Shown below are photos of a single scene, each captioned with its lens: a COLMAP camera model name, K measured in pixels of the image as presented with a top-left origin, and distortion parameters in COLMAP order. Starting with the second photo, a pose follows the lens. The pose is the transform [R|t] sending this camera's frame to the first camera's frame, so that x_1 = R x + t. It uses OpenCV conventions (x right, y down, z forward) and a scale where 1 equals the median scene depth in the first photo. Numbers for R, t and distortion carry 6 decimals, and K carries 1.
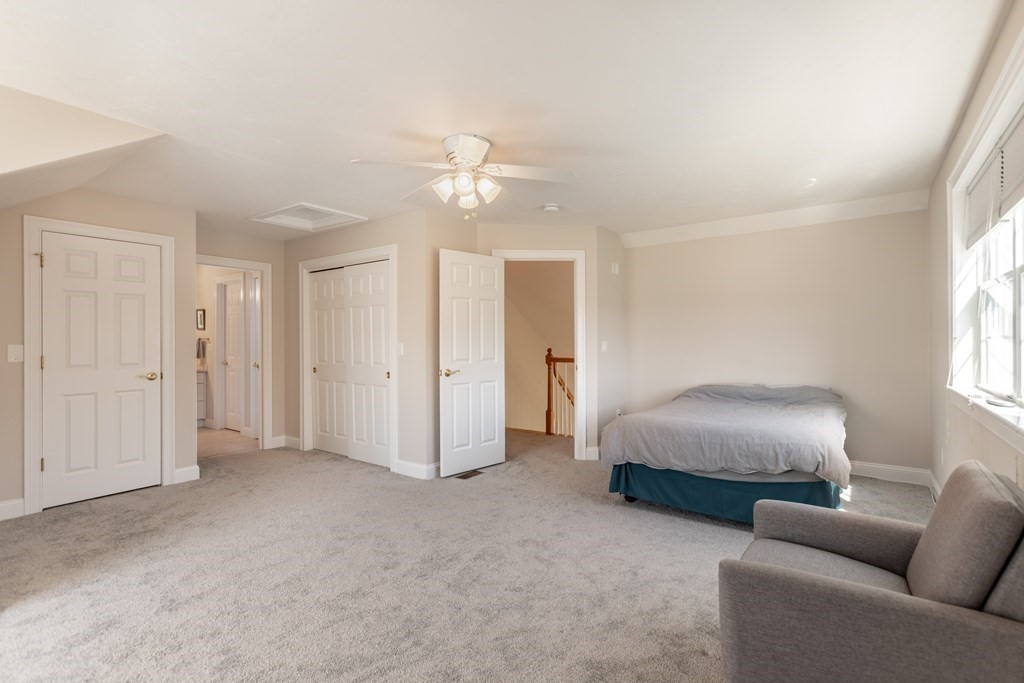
lens RADIAL K [[480.5, 0, 513.5], [0, 480.5, 345.8], [0, 0, 1]] dist [-0.001405, 0.001083]
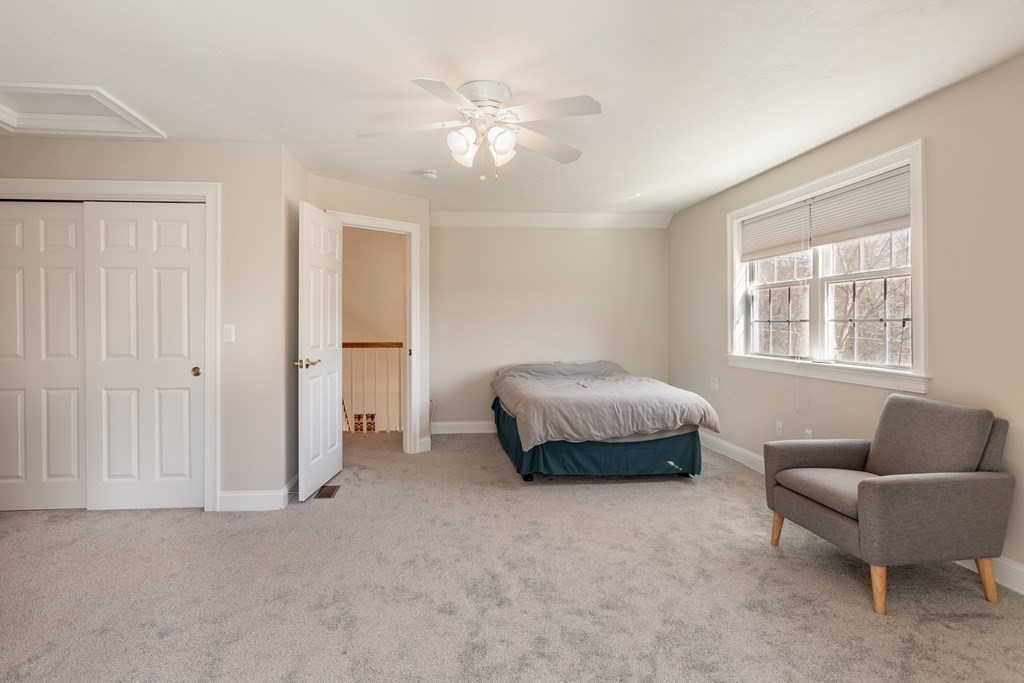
lens RADIAL K [[505.2, 0, 513.2], [0, 505.2, 331.3], [0, 0, 1]] dist [-0.005274, 0.000072]
pose [[0.766049, -0.006262, 0.642752, -0.531642], [0.005052, 0.999980, 0.003722, 0.004055], [-0.642762, 0.000395, 0.766065, 0.230674]]
